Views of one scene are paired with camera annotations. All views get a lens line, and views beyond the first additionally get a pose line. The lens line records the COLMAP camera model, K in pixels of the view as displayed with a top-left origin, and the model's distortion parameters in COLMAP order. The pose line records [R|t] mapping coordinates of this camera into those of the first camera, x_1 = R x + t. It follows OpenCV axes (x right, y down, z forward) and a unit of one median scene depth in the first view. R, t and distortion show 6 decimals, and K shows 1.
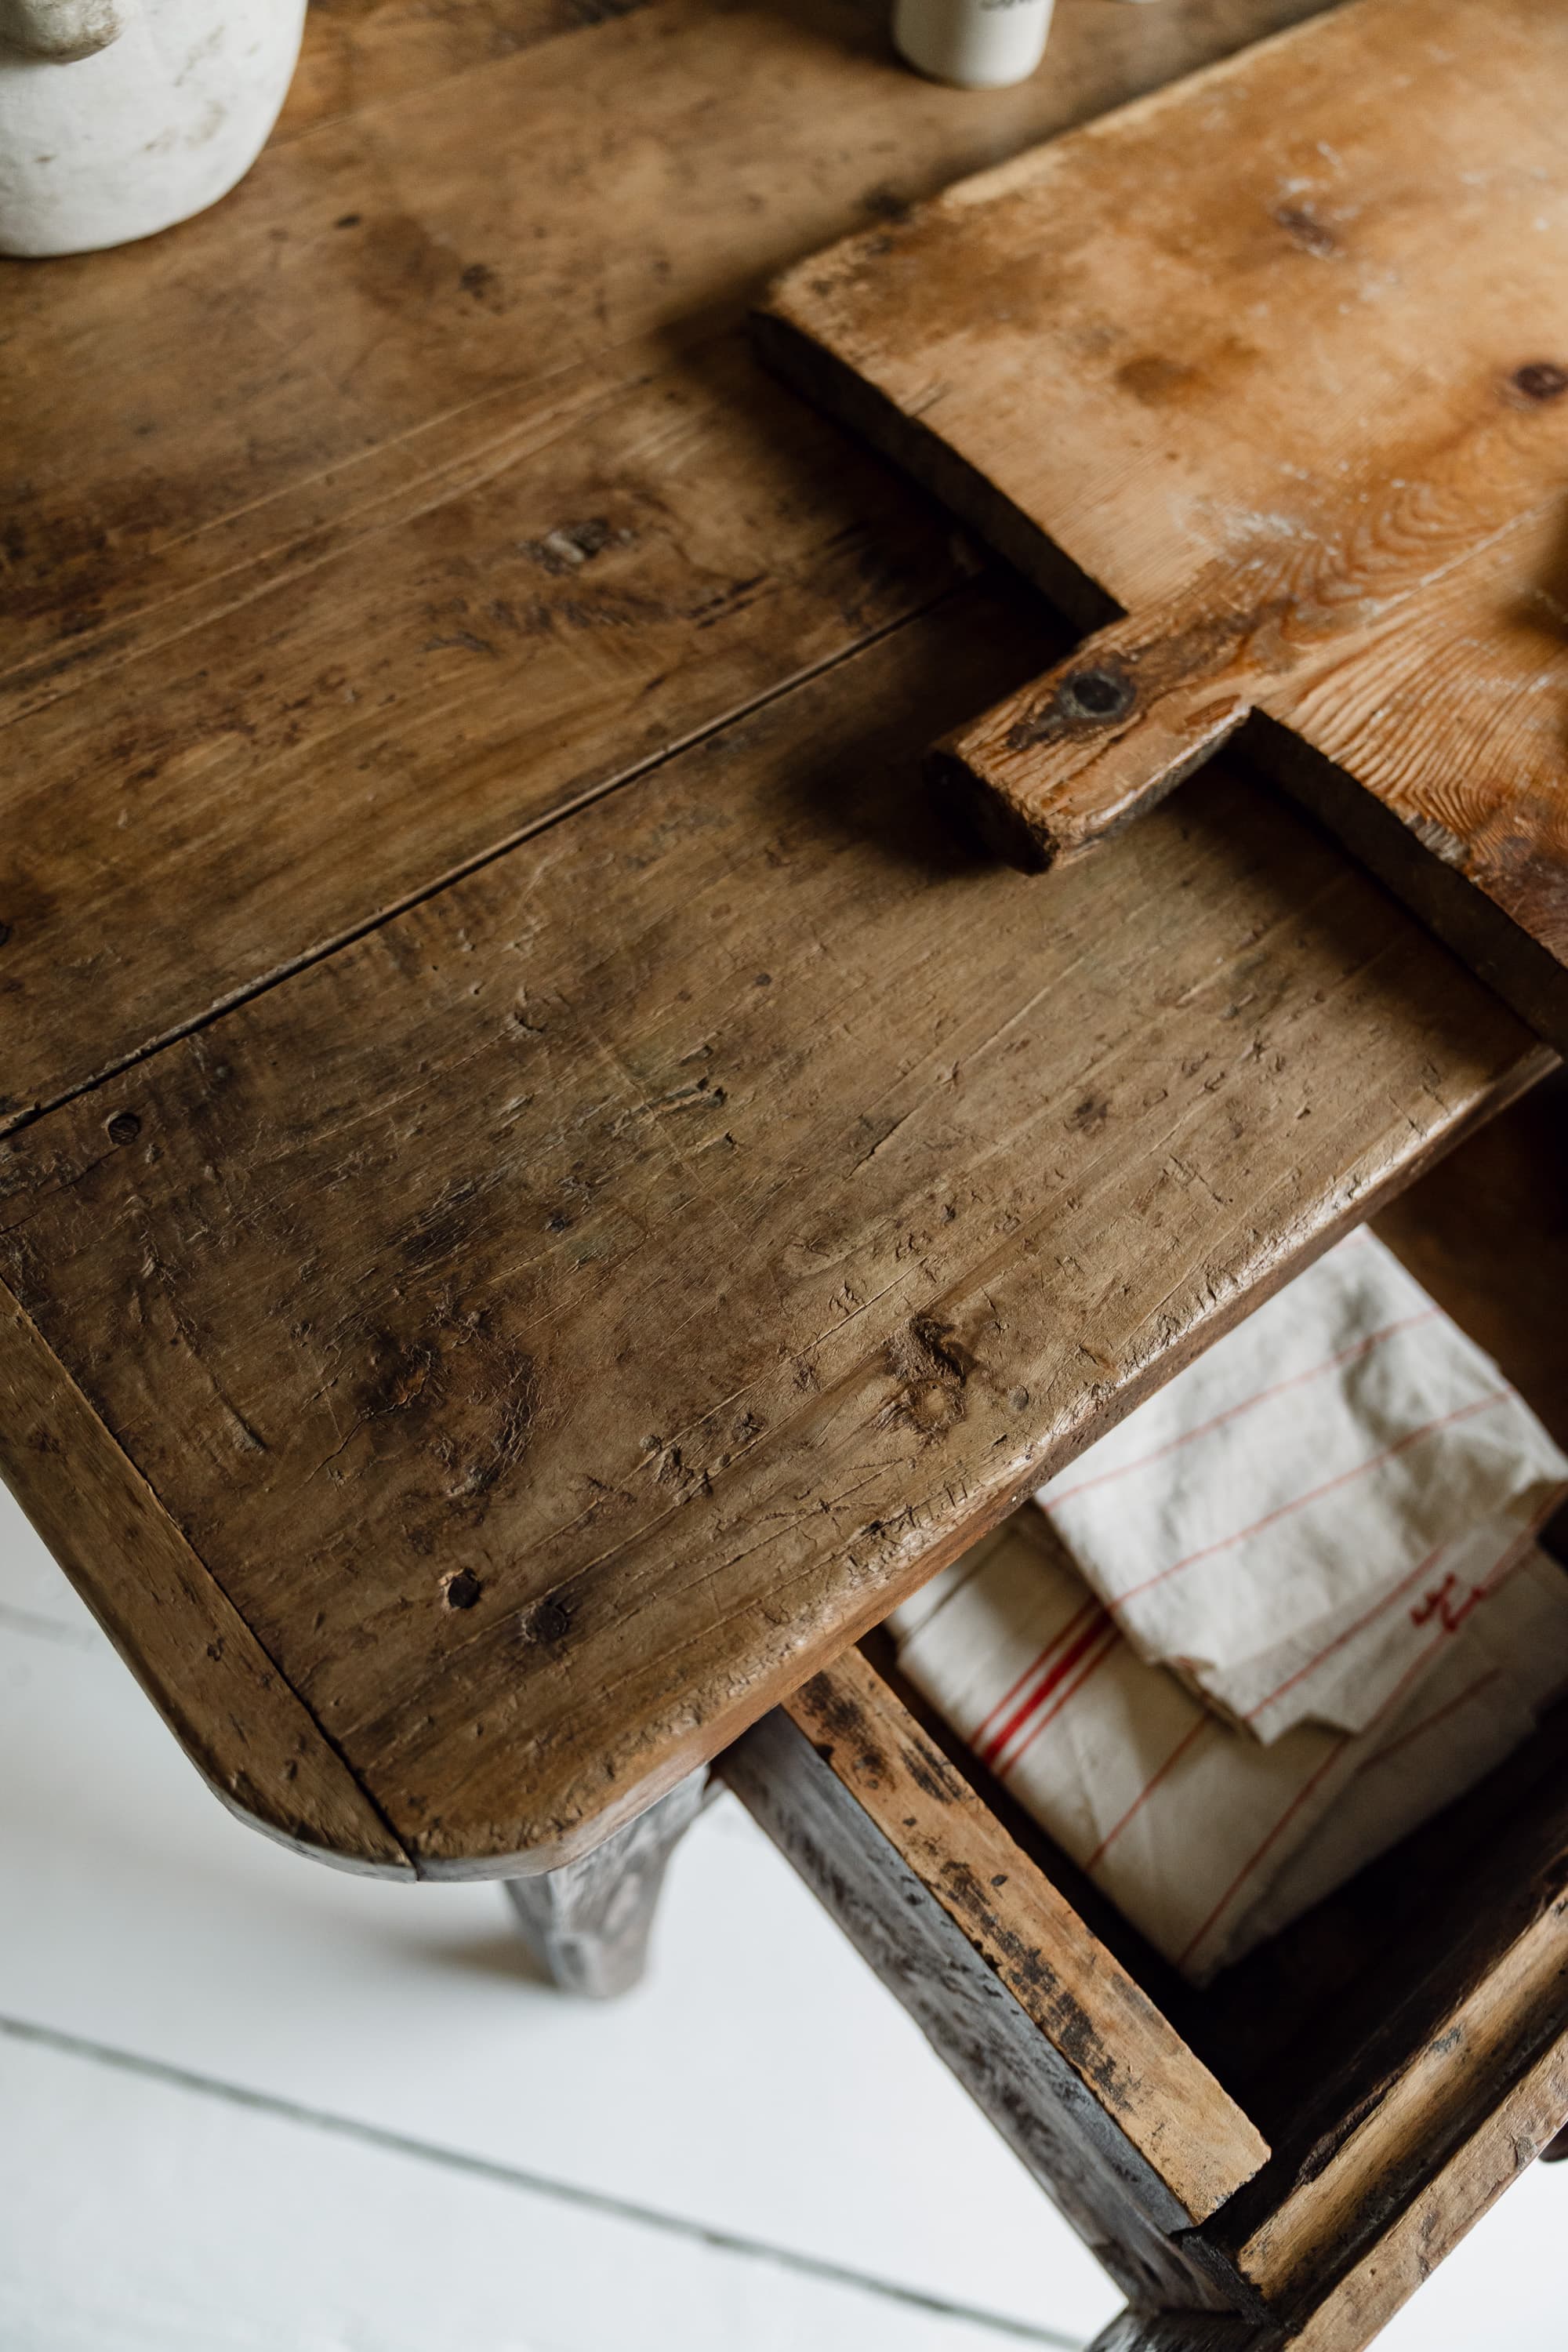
lens RADIAL K [[1963.3, 0, 779.3], [0, 1963.3, 1180.3], [0, 0, 1]] dist [-0.012414, 0.016426]
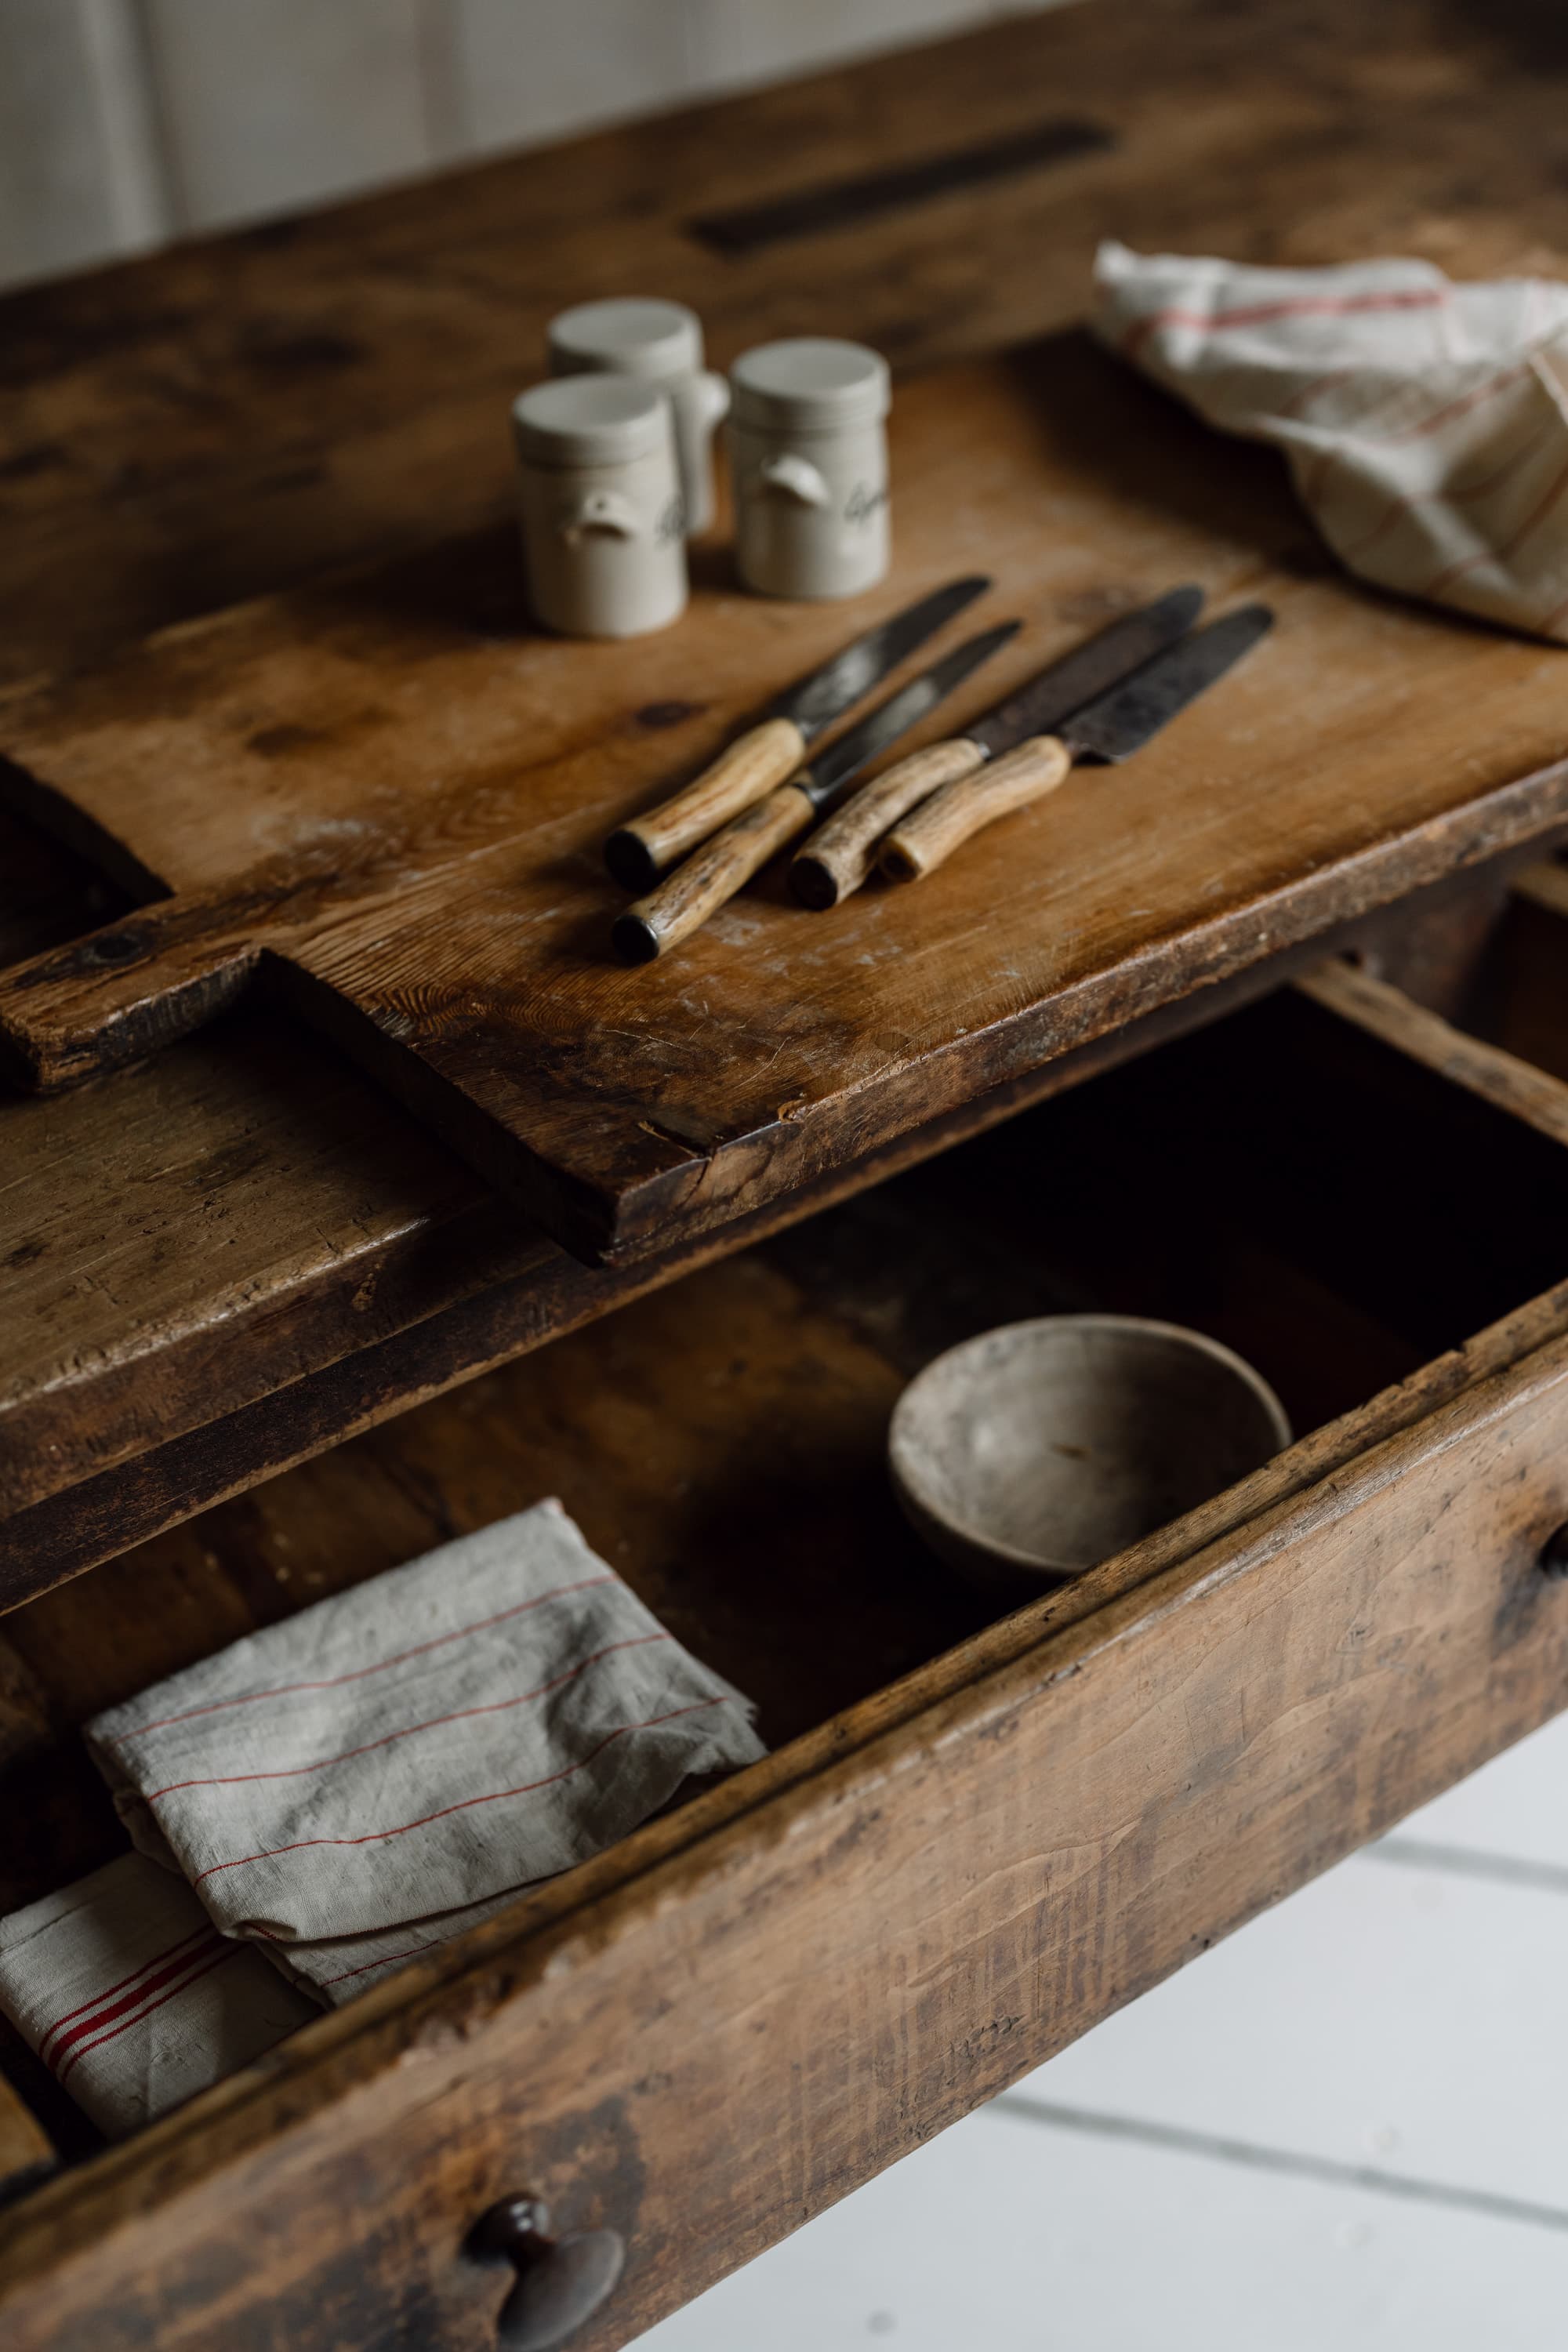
lens RADIAL K [[3325.4, 0, 793.8], [0, 3325.4, 1187.6], [0, 0, 1]] dist [-0.023533, 0.211768]
pose [[0.991605, -0.082427, -0.099626, 0.697014], [0.031172, 0.900141, -0.434482, 0.675332], [0.125490, 0.427729, 0.895154, -0.539790]]
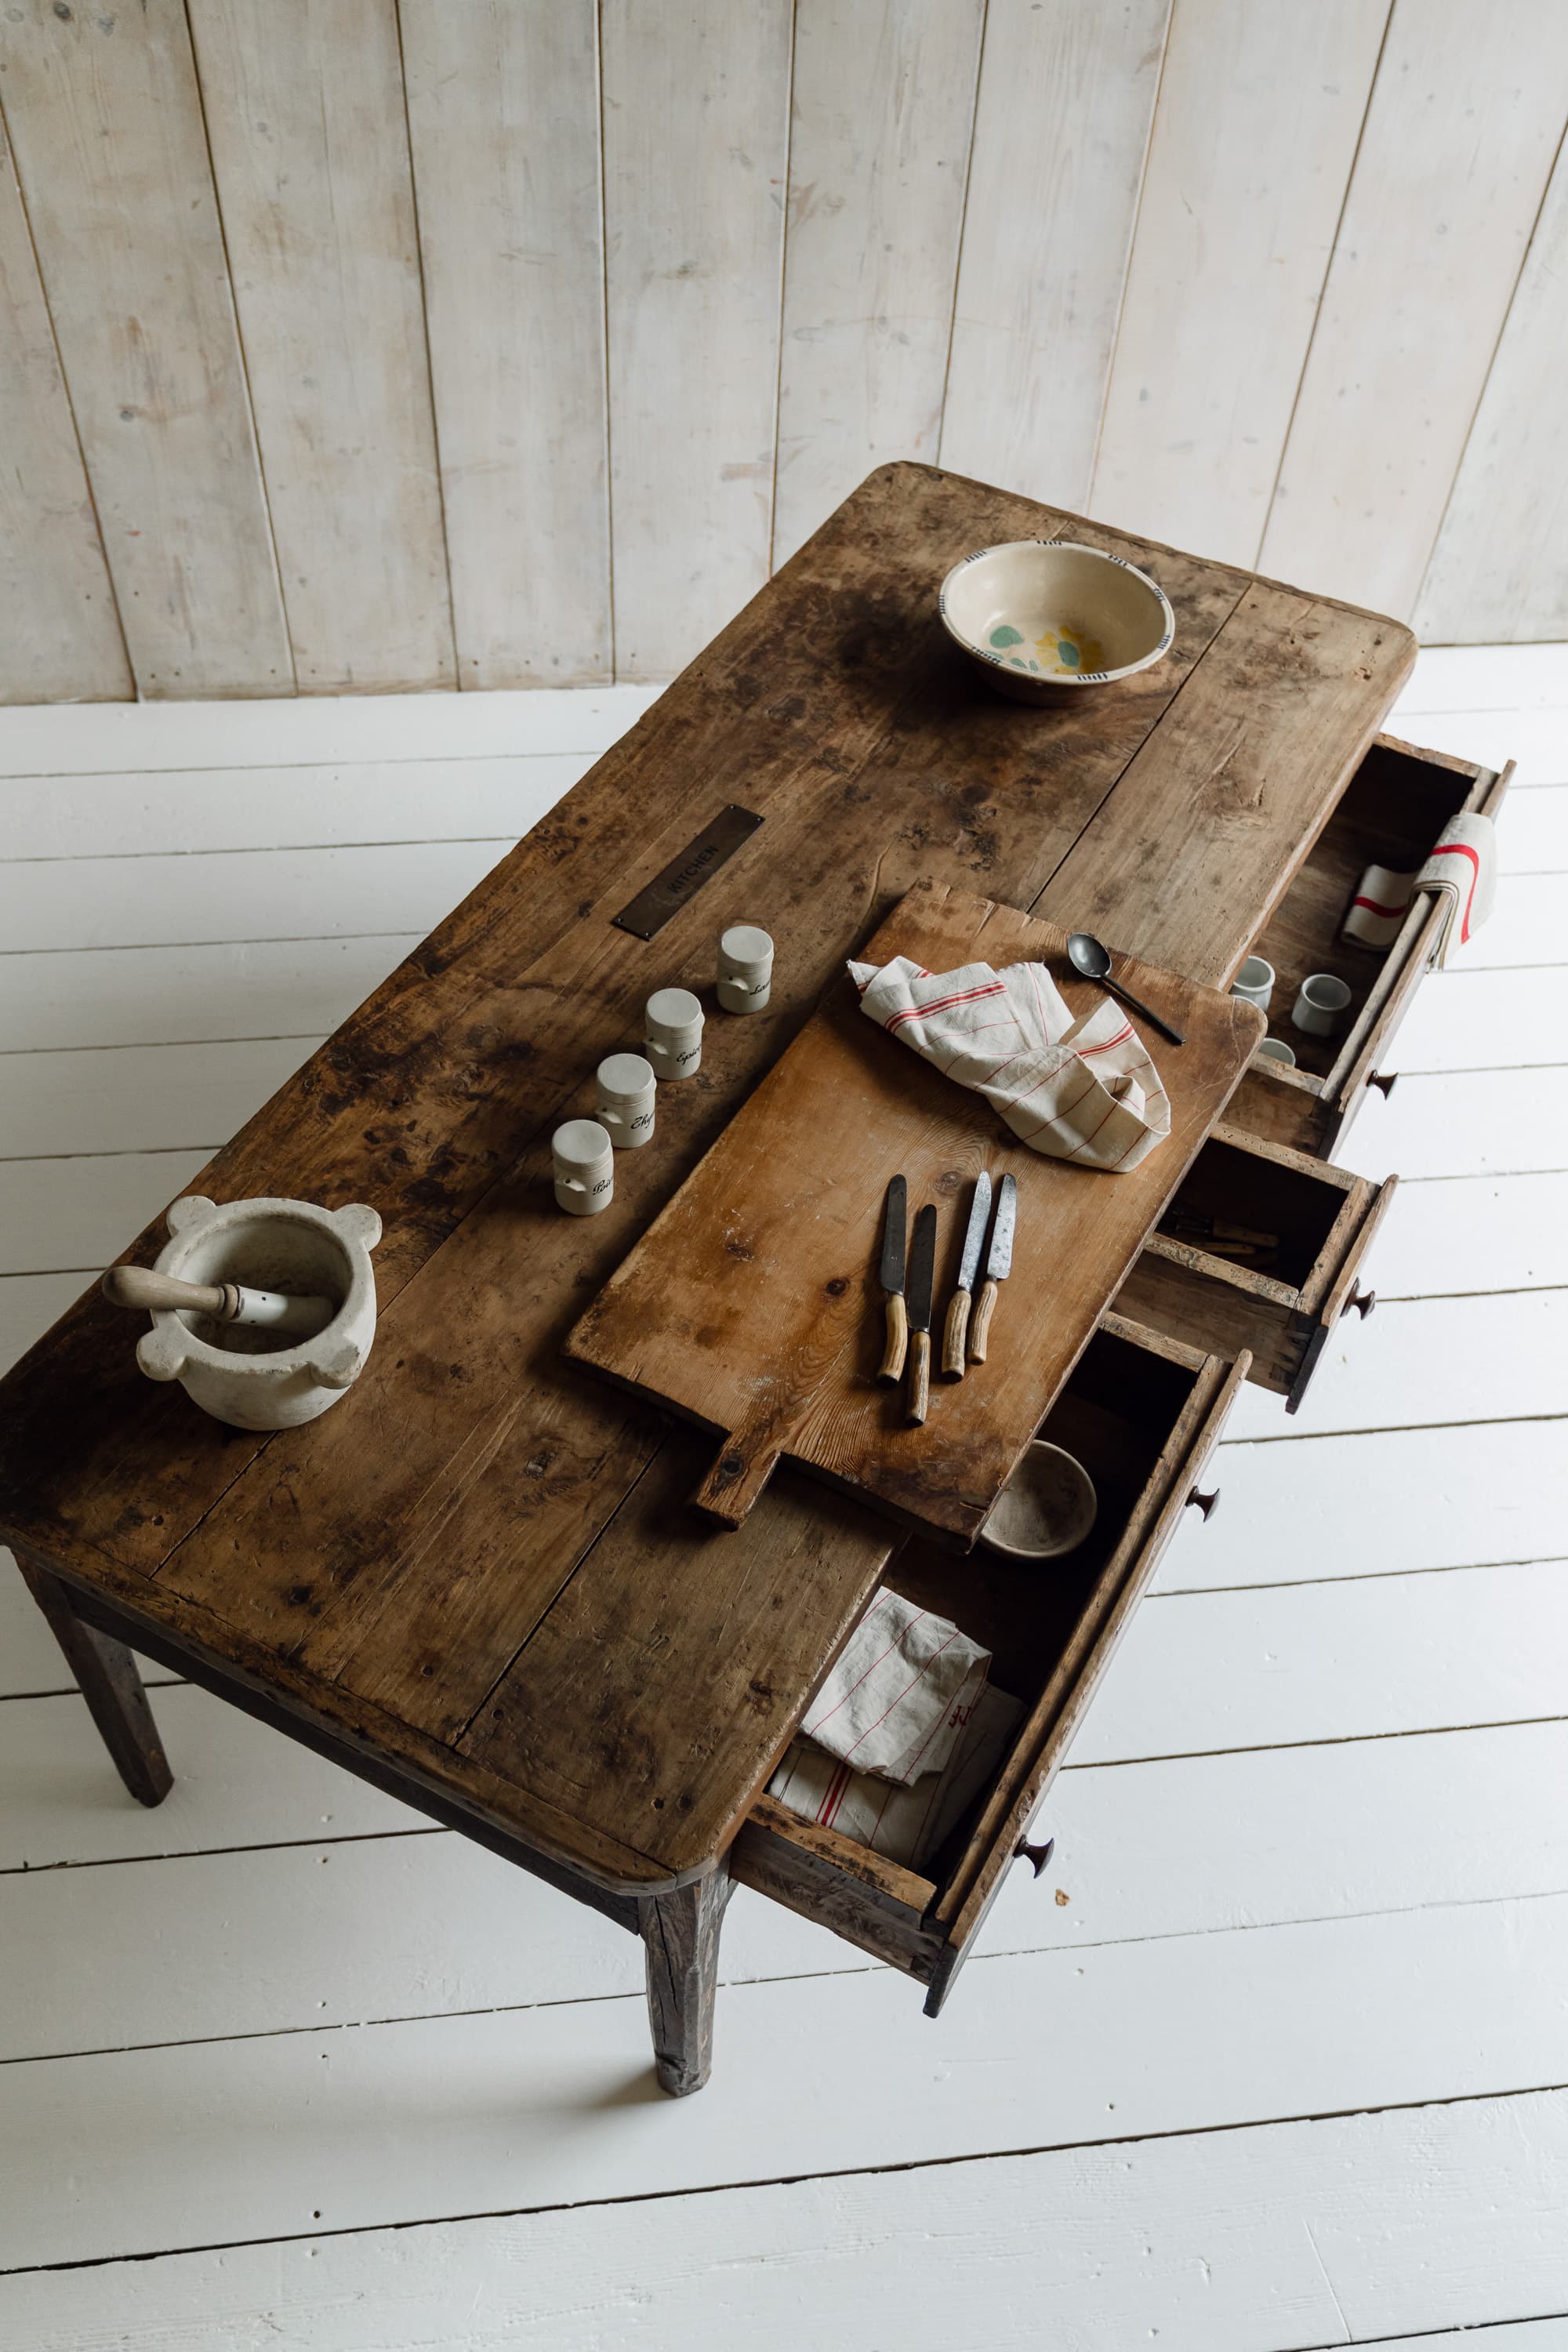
lens RADIAL K [[2149.4, 0, 776.8], [0, 2149.4, 1196.6], [0, 0, 1]] dist [-0.020105, 0.019725]
pose [[0.928345, -0.312446, 0.201377, -0.309527], [0.341132, 0.931308, -0.127647, -0.185565], [-0.147661, 0.187197, 0.971161, -2.291803]]
